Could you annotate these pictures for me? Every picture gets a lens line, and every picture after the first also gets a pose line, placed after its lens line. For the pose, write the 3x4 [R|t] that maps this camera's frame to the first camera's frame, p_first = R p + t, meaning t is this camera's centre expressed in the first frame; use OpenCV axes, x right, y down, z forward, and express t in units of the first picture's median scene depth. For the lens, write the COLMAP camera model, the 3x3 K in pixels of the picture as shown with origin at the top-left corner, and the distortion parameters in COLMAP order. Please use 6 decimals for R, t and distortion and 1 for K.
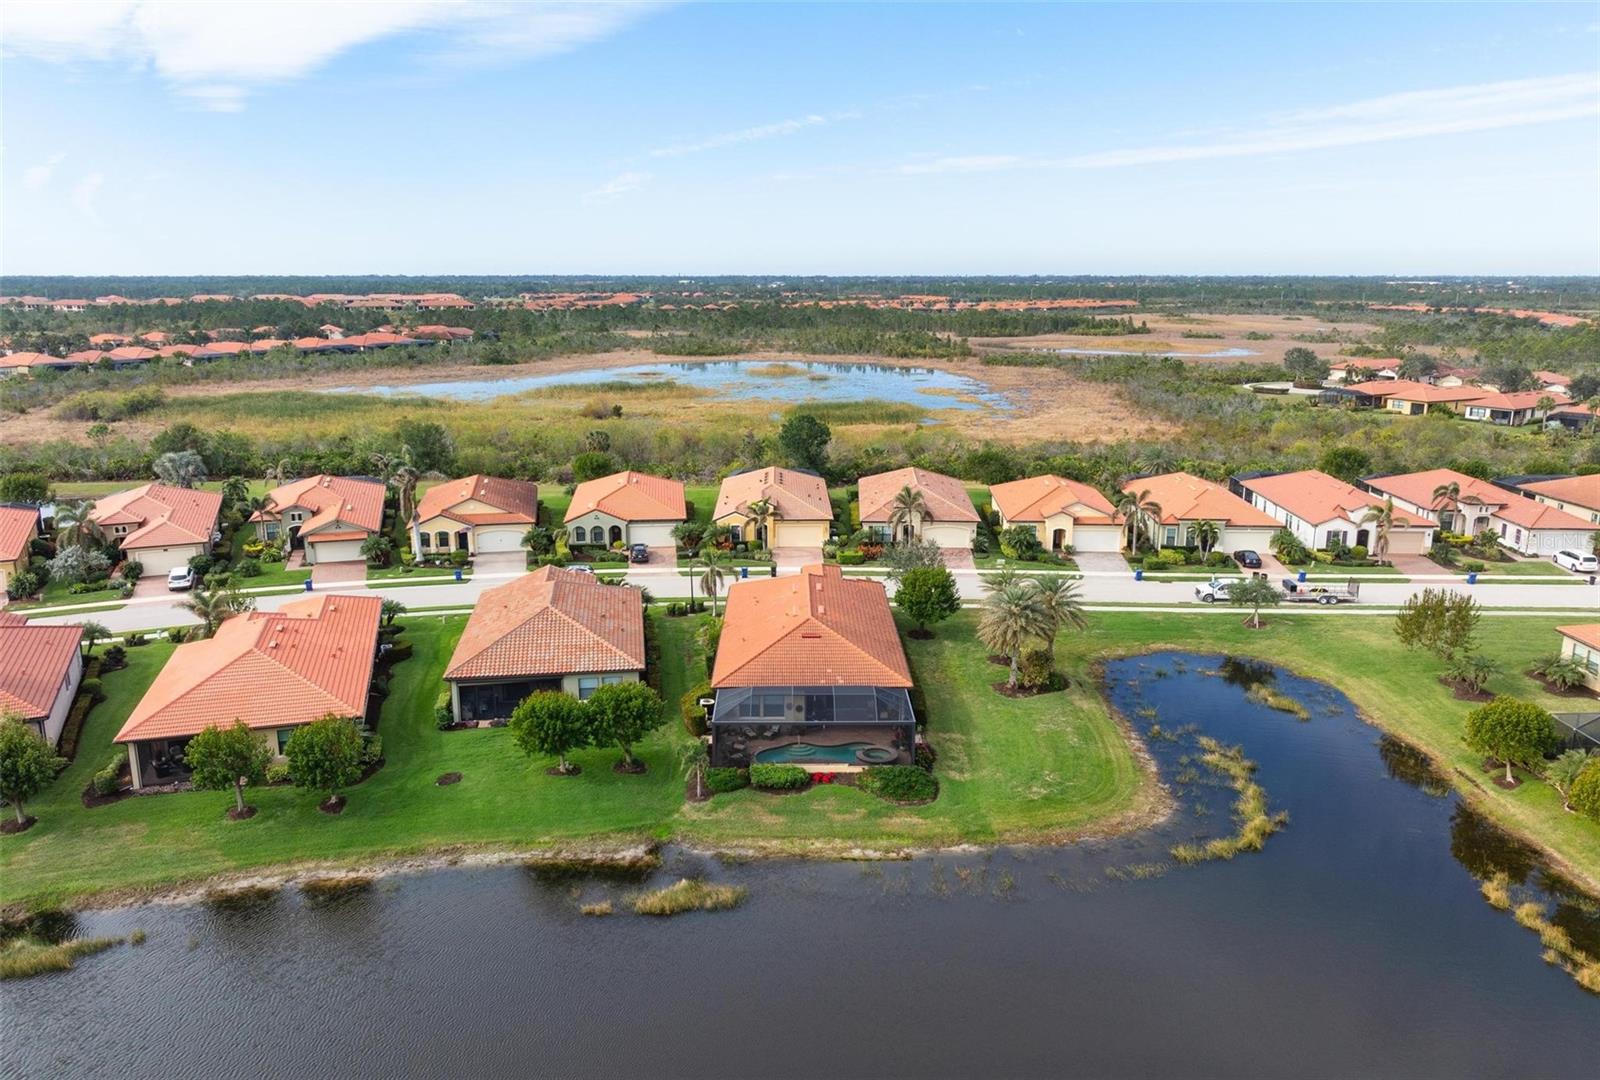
lens RADIAL K [[1189.9, 0, 787.2], [0, 1189.9, 514.3], [0, 0, 1]] dist [0.006277, -0.004015]
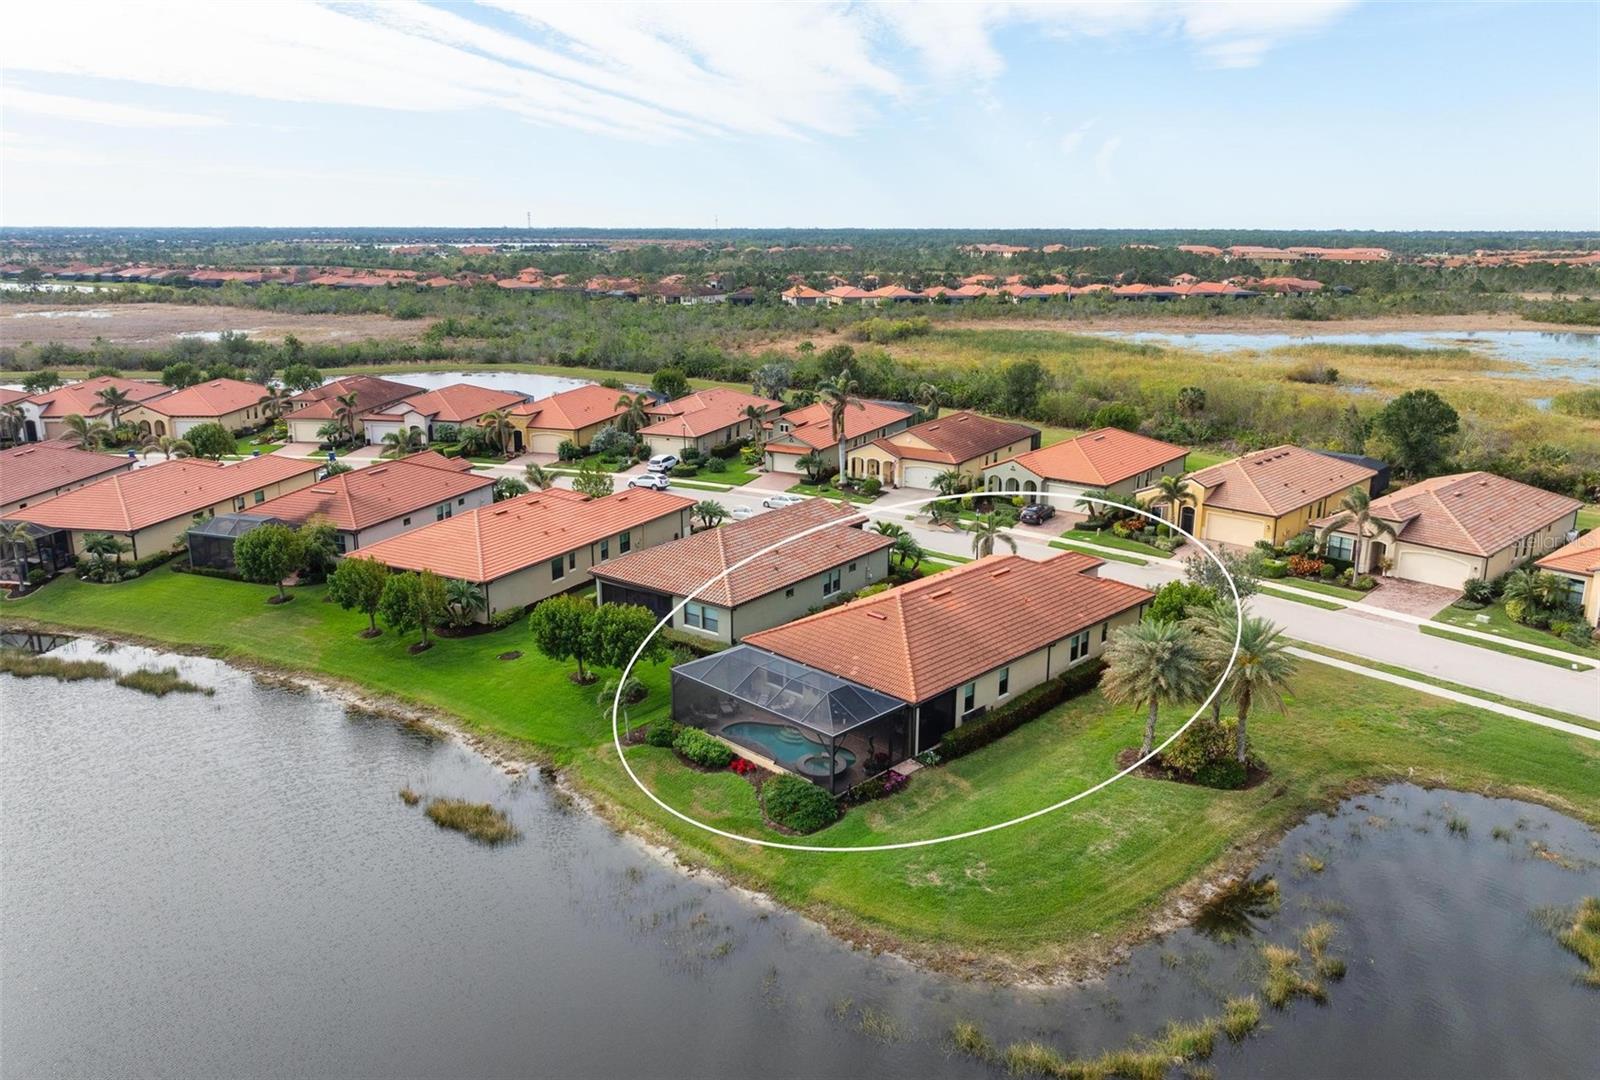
lens RADIAL K [[1189.9, 0, 787.2], [0, 1189.9, 514.3], [0, 0, 1]] dist [0.006277, -0.004015]
pose [[0.698914, 0.172012, -0.694213, 0.622259], [-0.147980, 0.984423, 0.094938, -0.041530], [0.699730, 0.036377, 0.713481, 0.418456]]
